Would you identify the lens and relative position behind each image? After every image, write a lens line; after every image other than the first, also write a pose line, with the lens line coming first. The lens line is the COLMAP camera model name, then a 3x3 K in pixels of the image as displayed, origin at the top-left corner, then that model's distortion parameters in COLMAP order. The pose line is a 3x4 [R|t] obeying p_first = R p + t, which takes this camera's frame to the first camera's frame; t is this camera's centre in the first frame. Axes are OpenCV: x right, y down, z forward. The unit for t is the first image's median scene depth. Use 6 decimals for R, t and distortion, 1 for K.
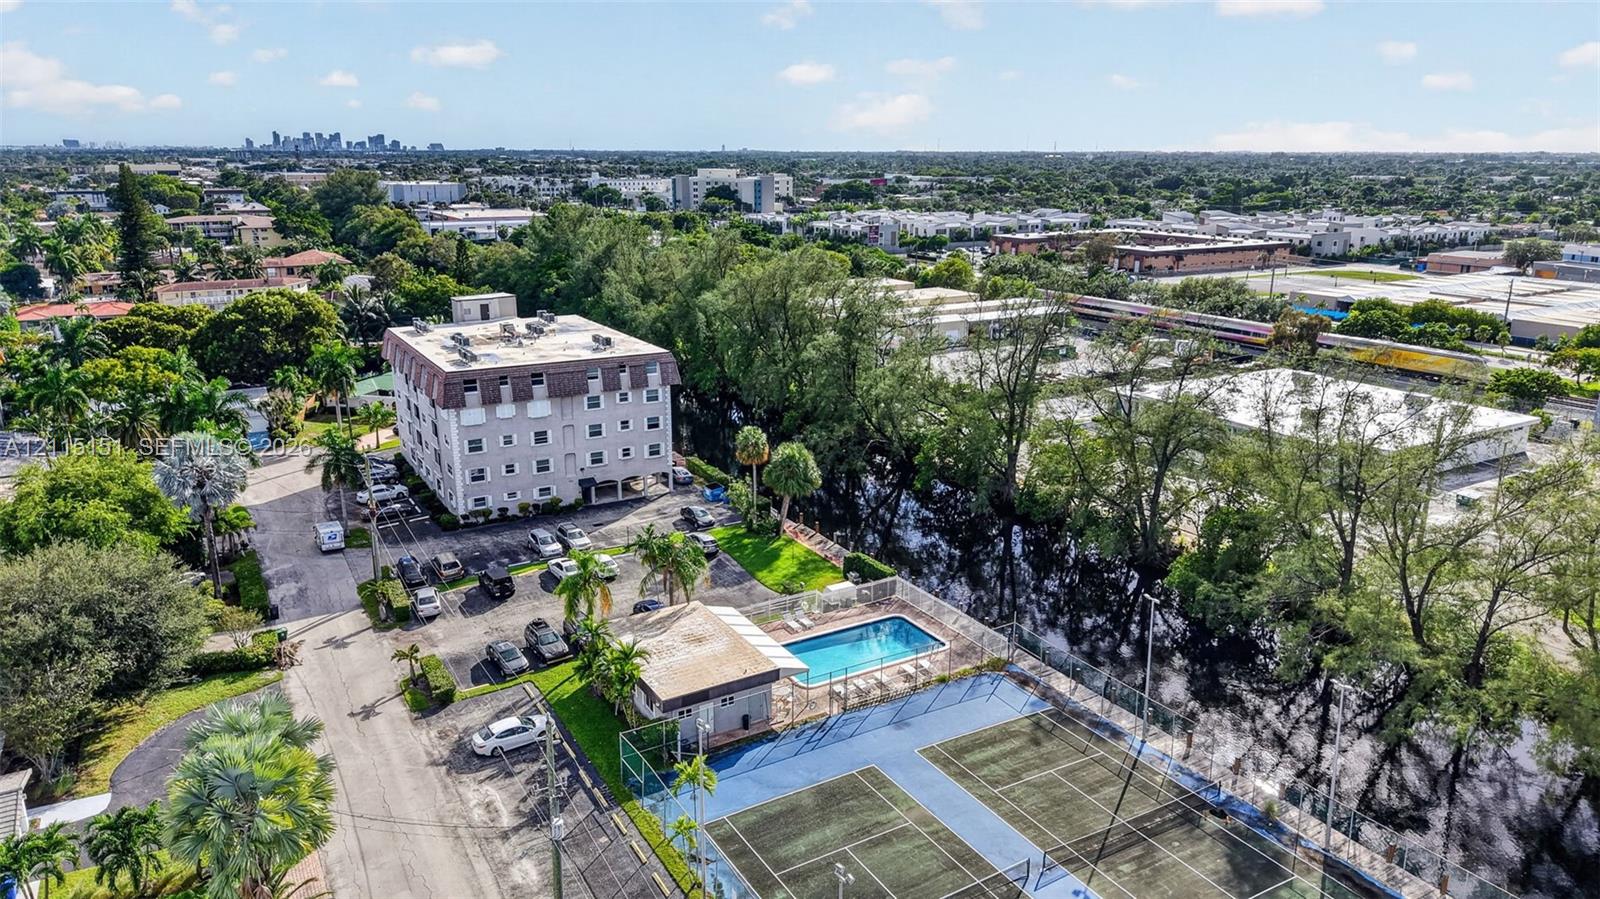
lens RADIAL K [[1058.1, 0, 800.0], [0, 1058.1, 449.5], [0, 0, 1]] dist [0.054178, -0.070648]
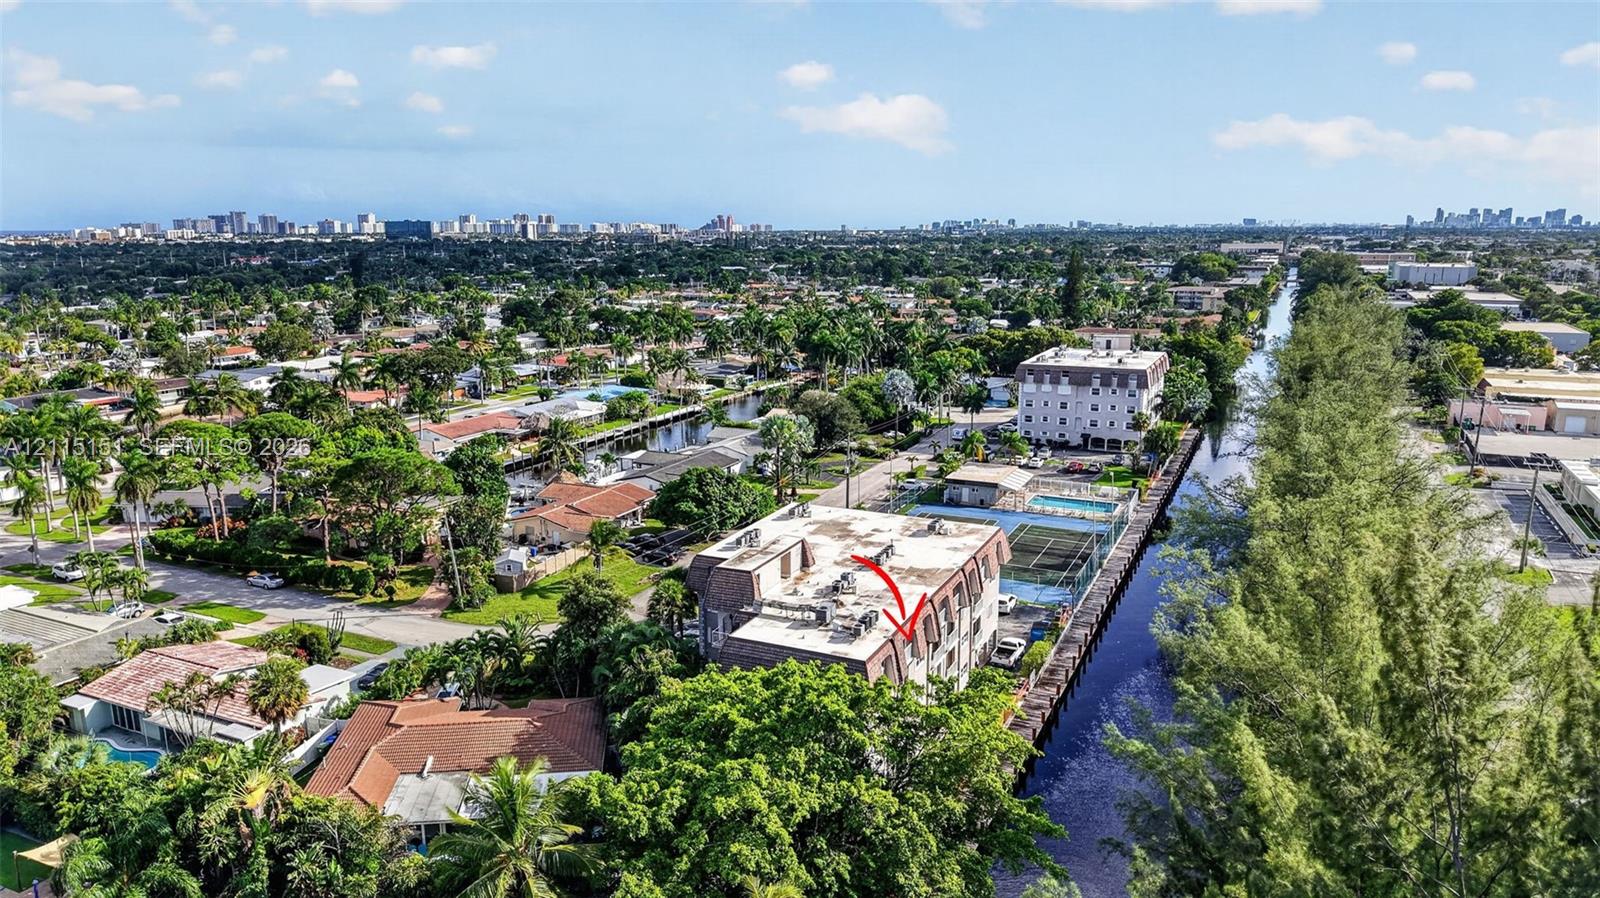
lens RADIAL K [[1062.2, 0, 801.4], [0, 1062.2, 474.2], [0, 0, 1]] dist [0.046492, -0.073774]
pose [[0.560752, 0.182504, -0.807620, 0.434063], [-0.218841, 0.973387, 0.068016, 0.033422], [0.798540, 0.138601, 0.585768, -0.189120]]
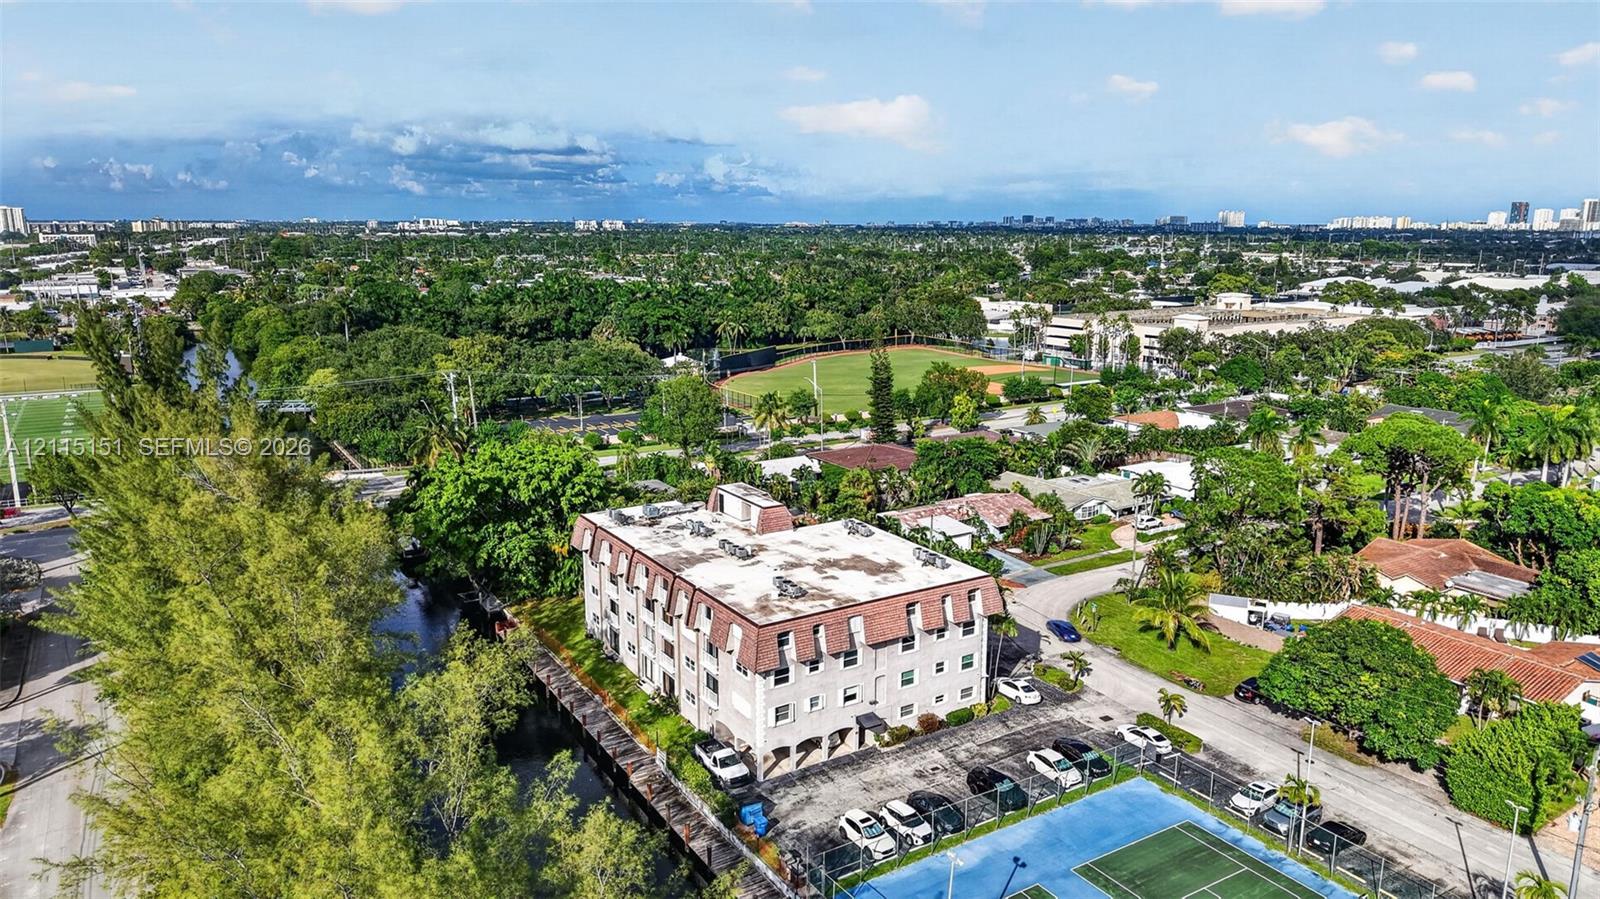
lens RADIAL K [[1058.1, 0, 800.0], [0, 1058.1, 449.5], [0, 0, 1]] dist [0.054178, -0.070648]
pose [[-0.999818, -0.002955, -0.018847, 0.143386], [-0.011342, 0.886459, 0.462668, -0.125133], [0.015340, 0.462797, -0.886331, 0.366946]]
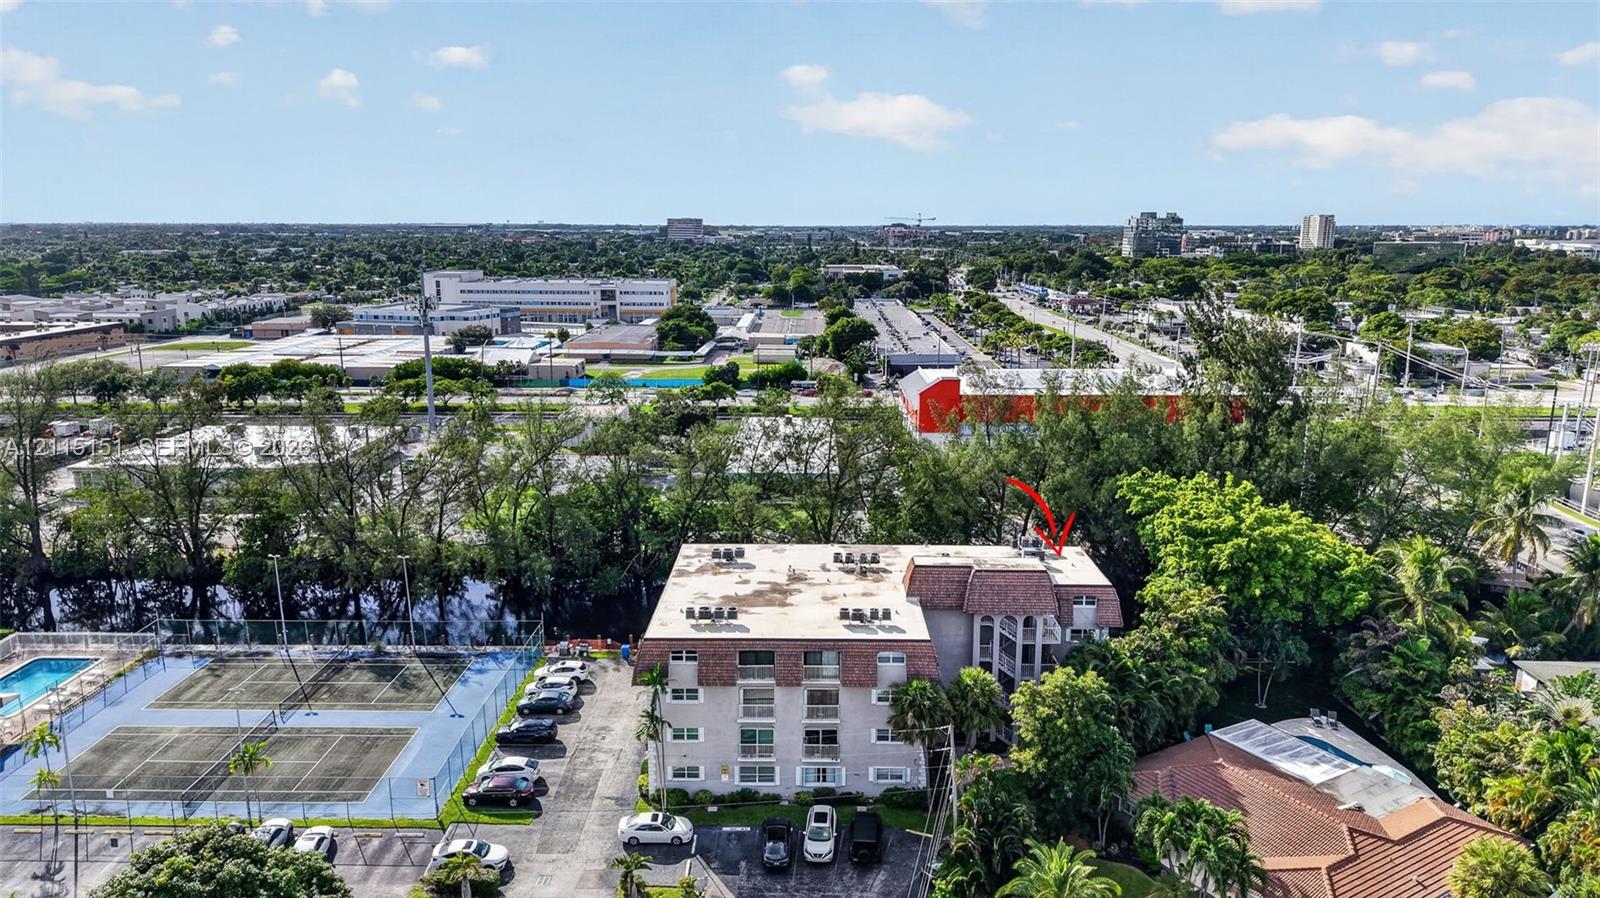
lens RADIAL K [[1067.5, 0, 795.0], [0, 1067.5, 450.3], [0, 0, 1]] dist [0.026681, -0.036755]
pose [[0.515299, -0.177760, 0.838372, -0.145181], [0.229953, 0.971058, 0.064554, 0.016277], [-0.825584, 0.159522, 0.541262, -0.130806]]
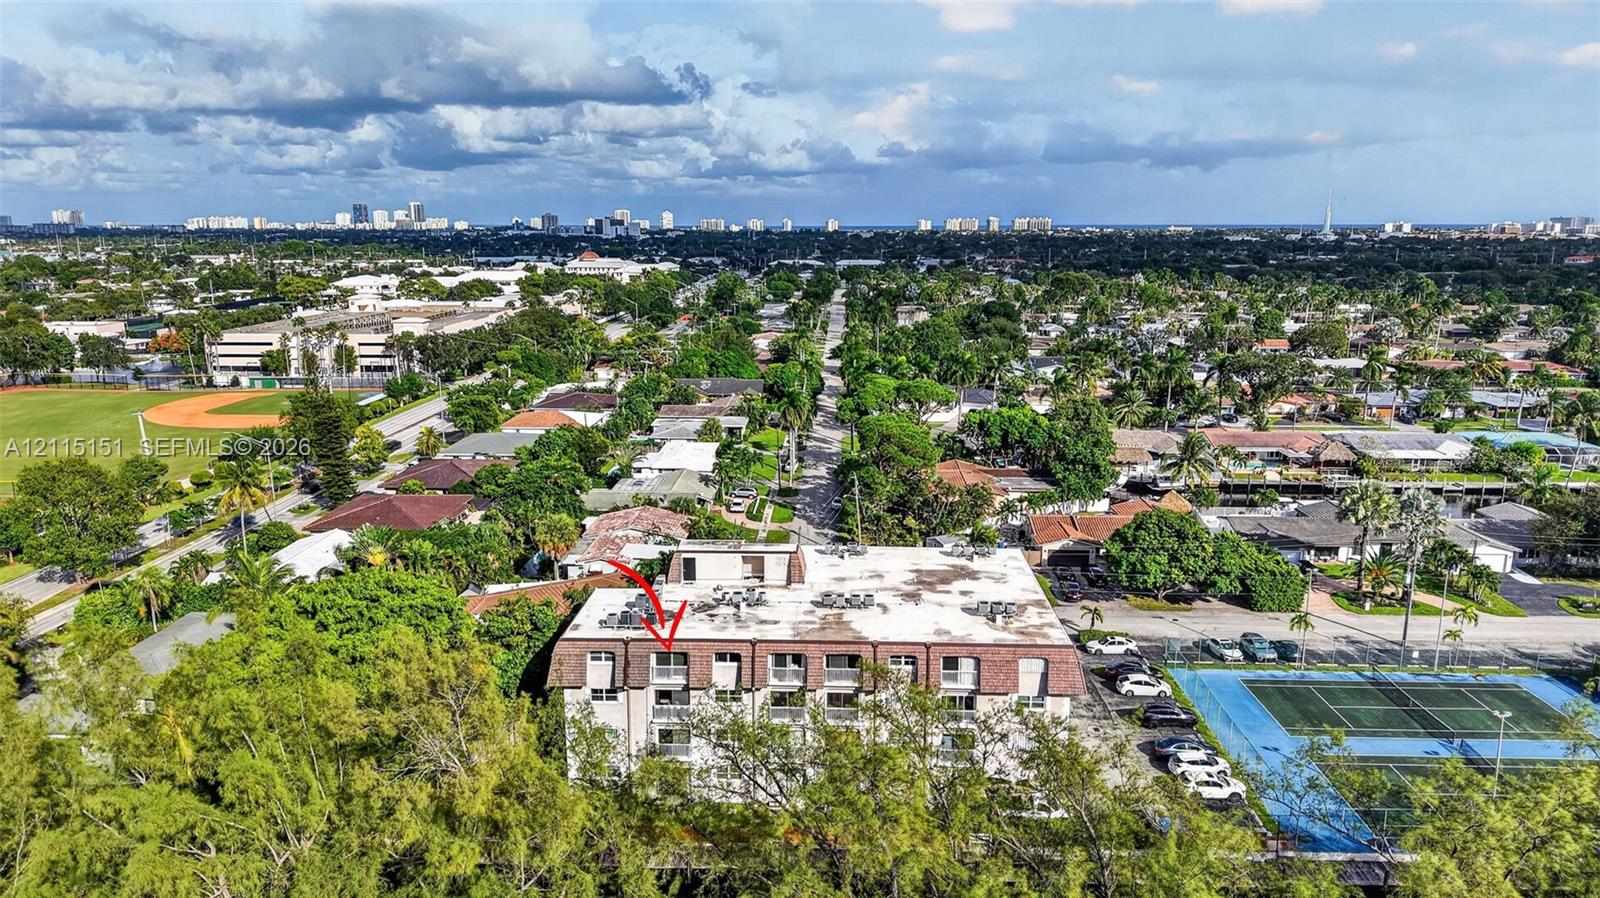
lens RADIAL K [[1058.1, 0, 800.0], [0, 1058.1, 449.0], [0, 0, 1]] dist [0.054178, -0.070648]
pose [[-0.556564, 0.169403, -0.813351, 0.423396], [-0.222701, 0.912744, 0.342495, -0.070439], [0.800401, 0.371754, -0.470274, 0.174308]]
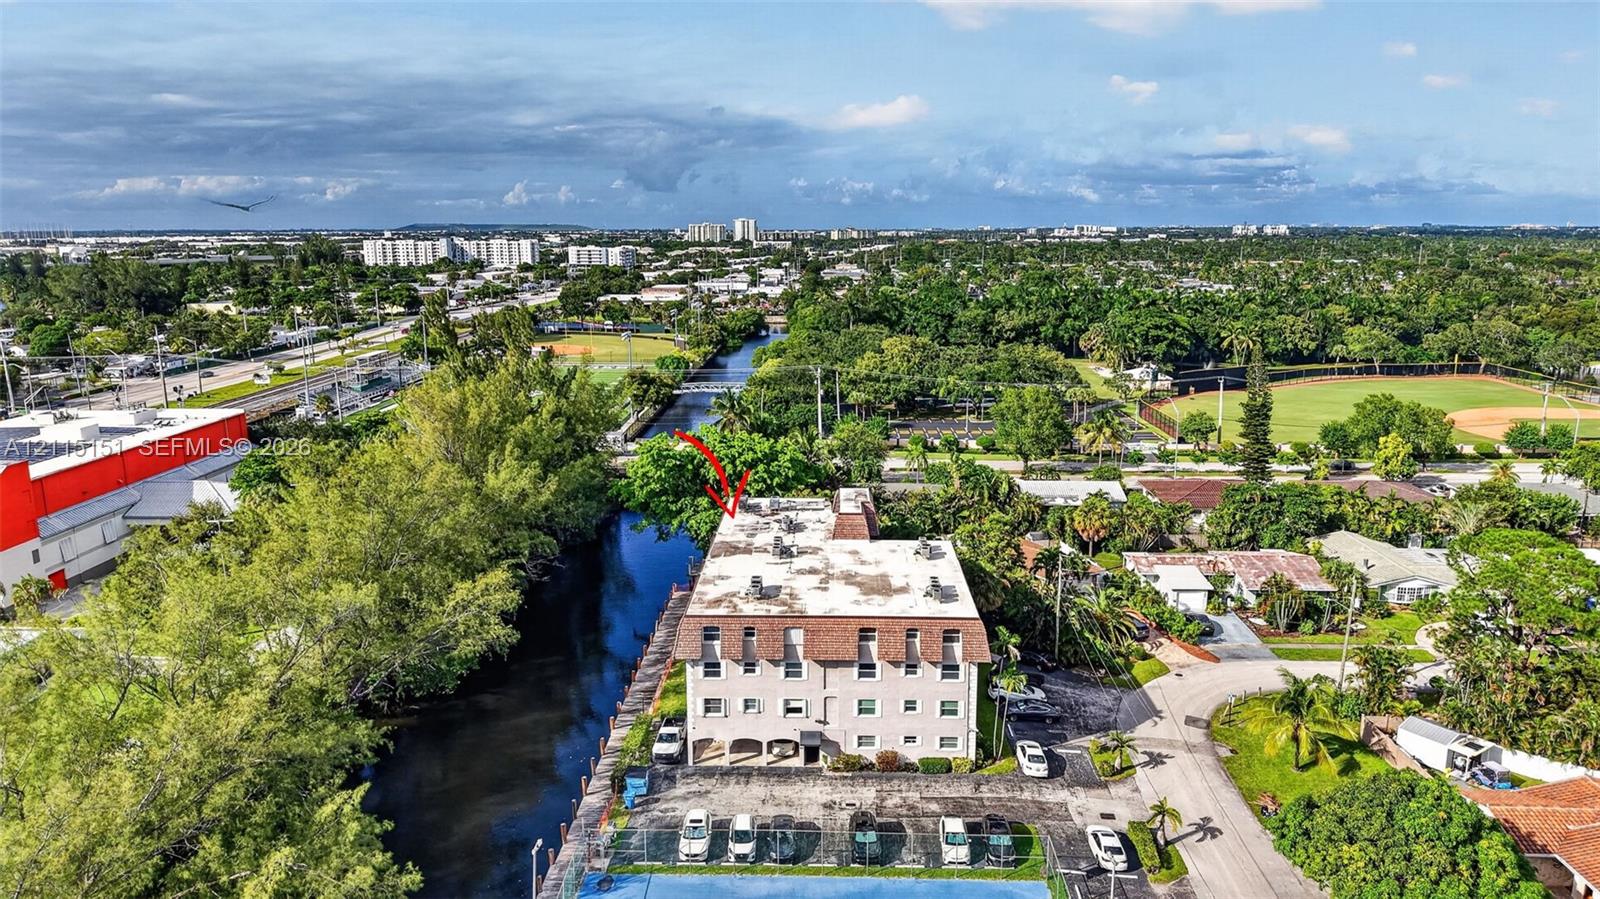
lens RADIAL K [[1058.1, 0, 800.0], [0, 1058.1, 449.5], [0, 0, 1]] dist [0.054178, -0.070648]
pose [[-0.839981, -0.111511, 0.531034, -0.045908], [0.145306, 0.896687, 0.418136, -0.110661], [-0.522798, 0.428389, -0.736998, 0.313613]]
